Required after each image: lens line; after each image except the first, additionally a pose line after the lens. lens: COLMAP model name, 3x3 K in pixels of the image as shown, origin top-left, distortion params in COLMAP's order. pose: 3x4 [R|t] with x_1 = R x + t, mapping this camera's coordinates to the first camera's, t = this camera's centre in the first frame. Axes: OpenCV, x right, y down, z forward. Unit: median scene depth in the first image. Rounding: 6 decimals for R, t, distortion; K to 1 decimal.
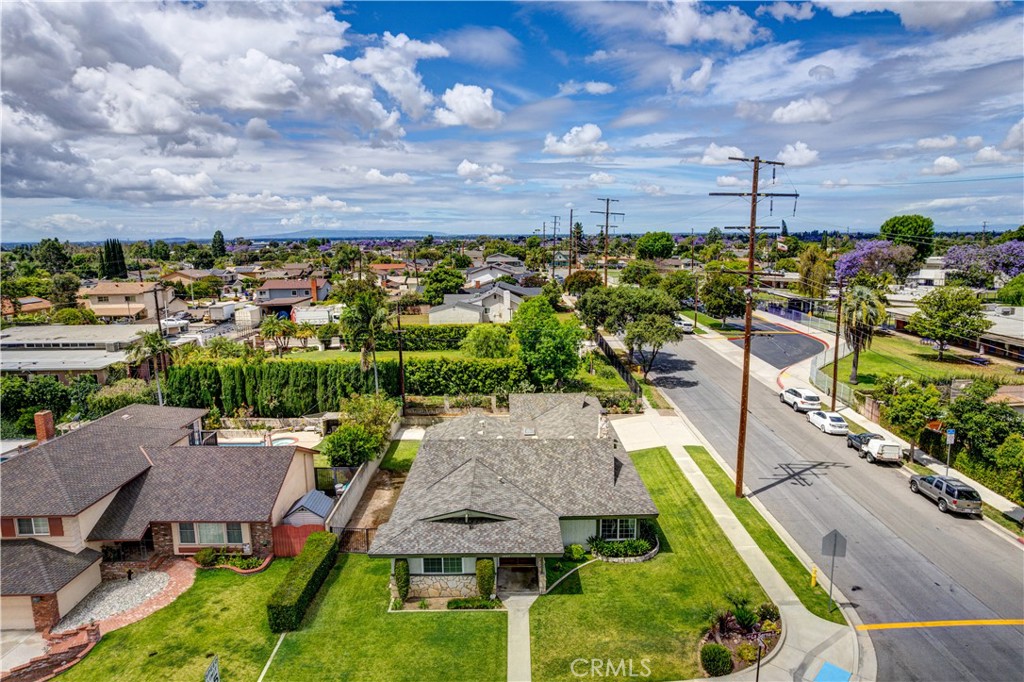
lens RADIAL K [[652.4, 0, 515.9], [0, 652.4, 345.4], [0, 0, 1]] dist [-0.073980, 0.067091]
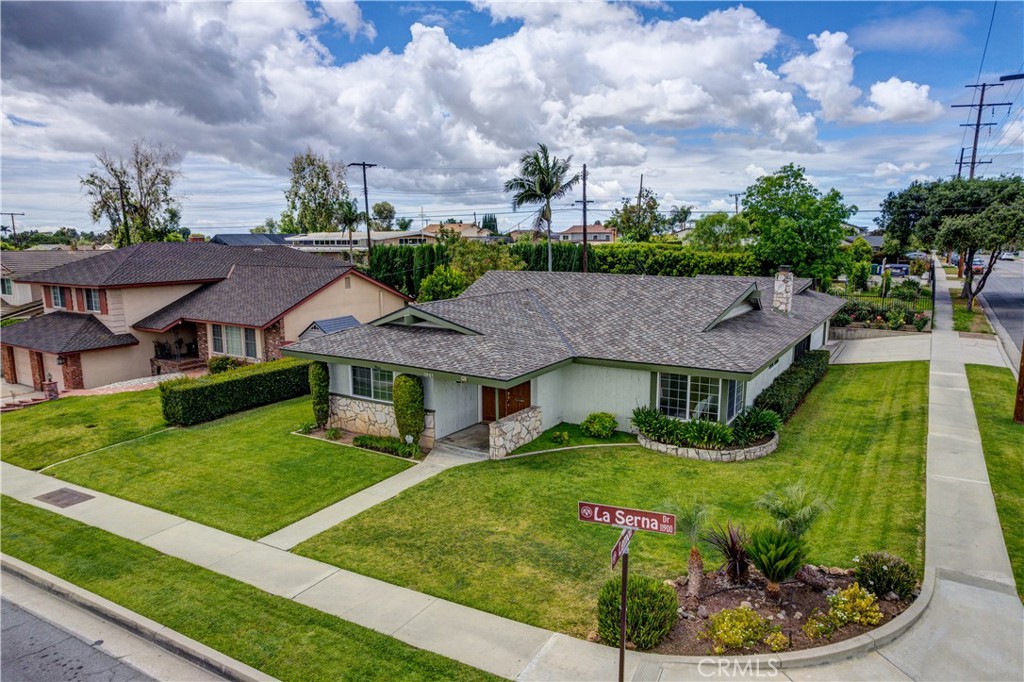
lens RADIAL K [[652.4, 0, 517.0], [0, 652.4, 357.6], [0, 0, 1]] dist [-0.073980, 0.067091]
pose [[0.840670, 0.103445, -0.531576, 0.334297], [-0.095722, 0.994515, 0.042152, 0.243865], [0.533021, 0.015448, 0.845961, 0.466472]]
